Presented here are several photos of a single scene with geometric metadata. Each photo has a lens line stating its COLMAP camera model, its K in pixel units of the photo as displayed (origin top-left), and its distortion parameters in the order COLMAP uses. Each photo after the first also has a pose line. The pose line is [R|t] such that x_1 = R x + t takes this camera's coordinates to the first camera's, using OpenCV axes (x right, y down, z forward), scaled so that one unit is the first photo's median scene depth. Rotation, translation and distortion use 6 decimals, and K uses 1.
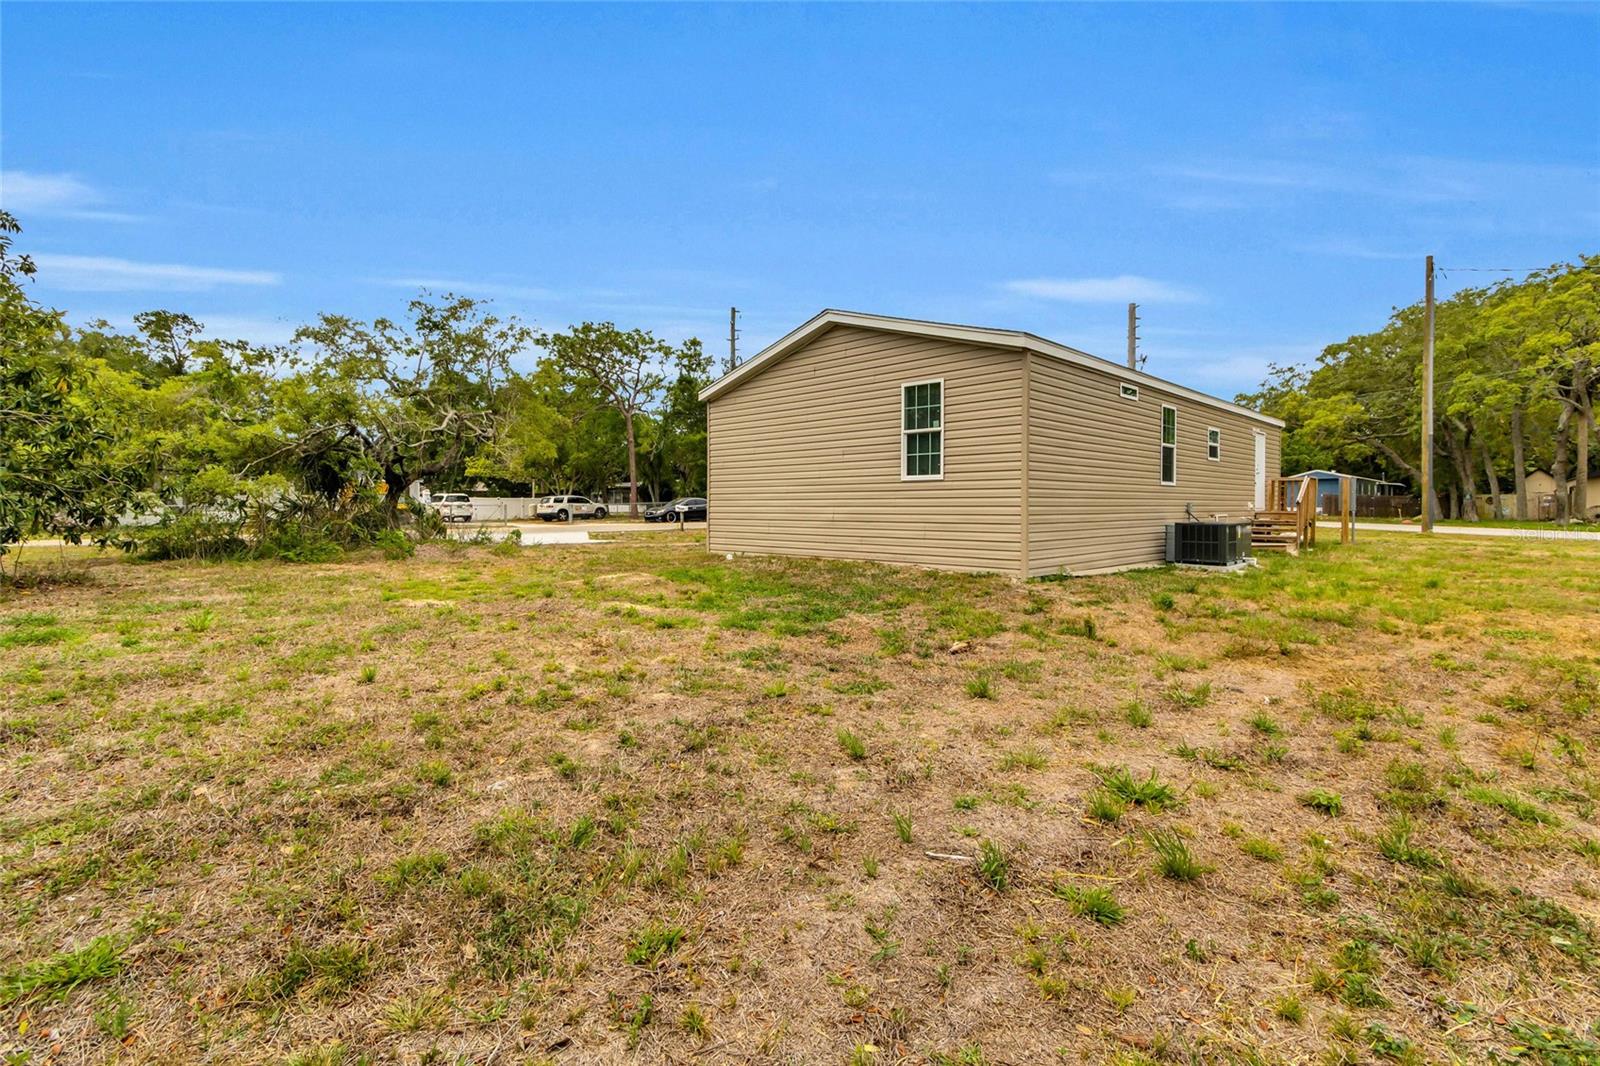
lens RADIAL K [[751.2, 0, 795.8], [0, 751.2, 527.4], [0, 0, 1]] dist [-0.000193, 0.004937]
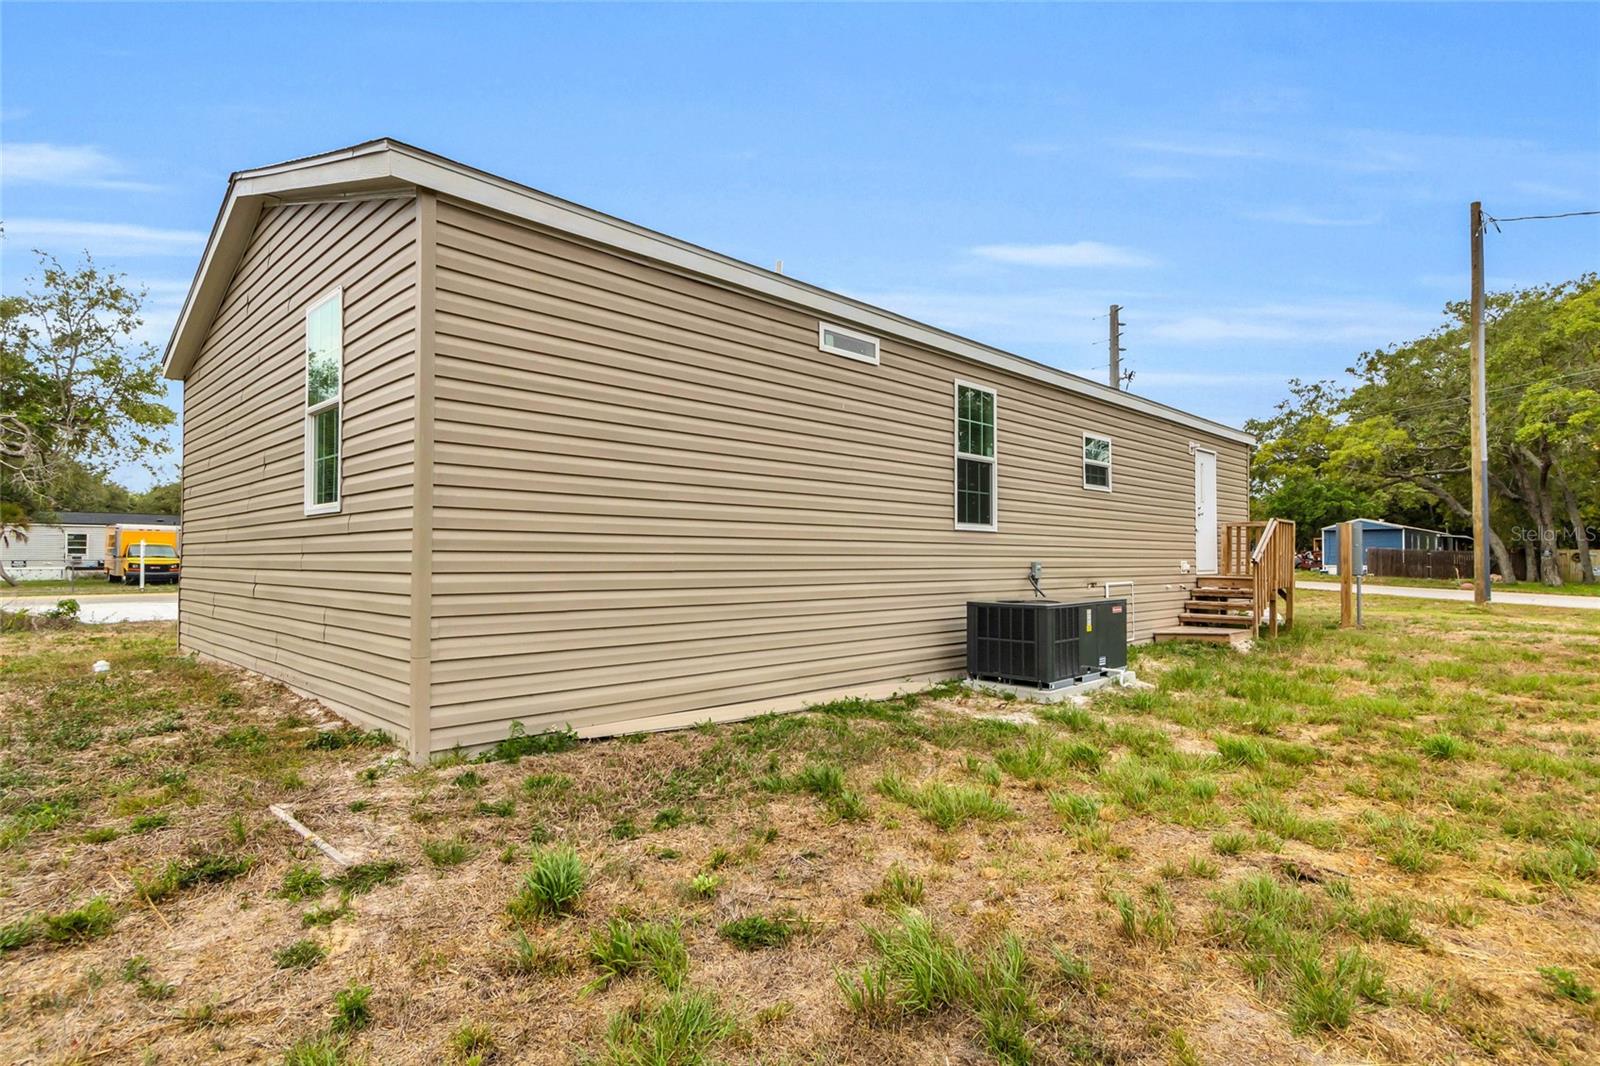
lens RADIAL K [[833.3, 0, 800.0], [0, 833.3, 567.5], [0, 0, 1]] dist [0.007582, 0.001495]
pose [[0.999988, 0.003511, -0.003301, 0.156598], [-0.003574, 0.999809, -0.019218, -0.007401], [0.003233, 0.019230, 0.999810, 0.167899]]
